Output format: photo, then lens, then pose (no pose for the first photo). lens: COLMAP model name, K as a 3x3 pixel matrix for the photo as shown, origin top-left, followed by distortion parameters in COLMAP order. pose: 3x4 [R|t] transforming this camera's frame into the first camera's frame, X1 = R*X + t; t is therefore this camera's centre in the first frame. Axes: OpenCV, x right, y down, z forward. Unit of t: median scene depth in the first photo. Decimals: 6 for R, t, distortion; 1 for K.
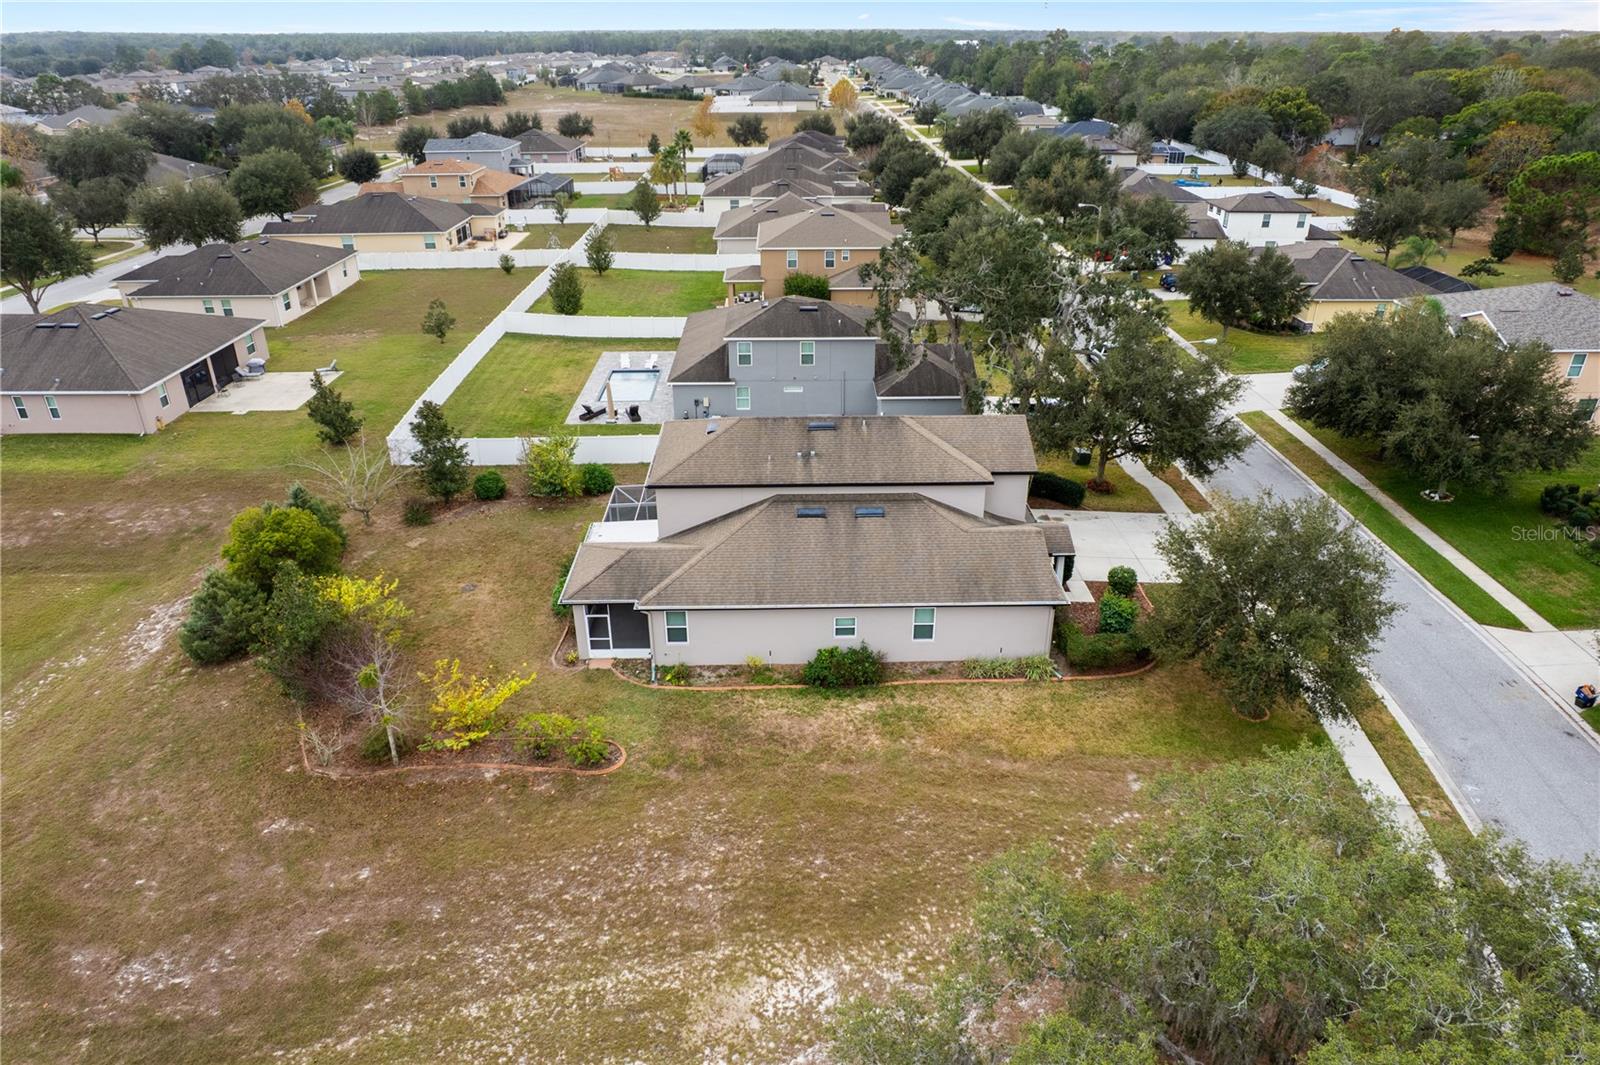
lens RADIAL K [[1025.8, 0, 804.1], [0, 1025.8, 528.6], [0, 0, 1]] dist [-0.077331, 0.073501]
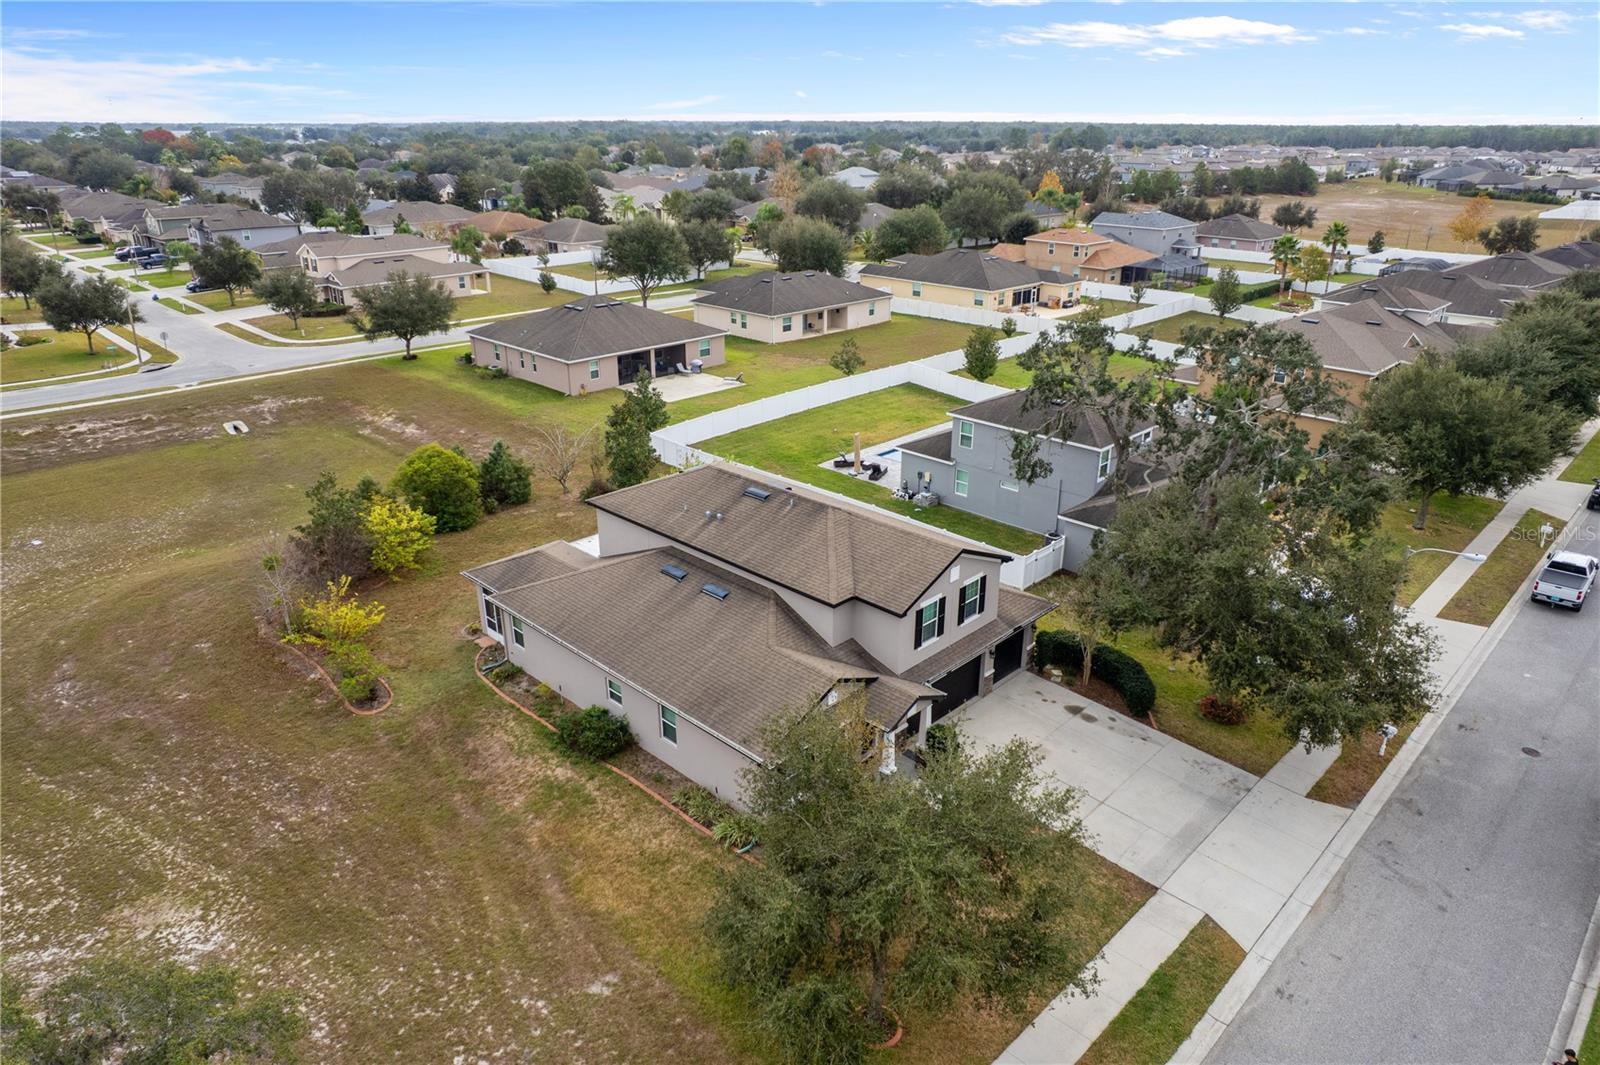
lens RADIAL K [[1025.8, 0, 804.1], [0, 1025.8, 528.6], [0, 0, 1]] dist [-0.077331, 0.073501]
pose [[0.700113, 0.268455, -0.661645, 0.727303], [-0.318916, 0.946635, 0.046629, -0.140724], [0.638855, 0.178364, 0.748366, 0.392103]]
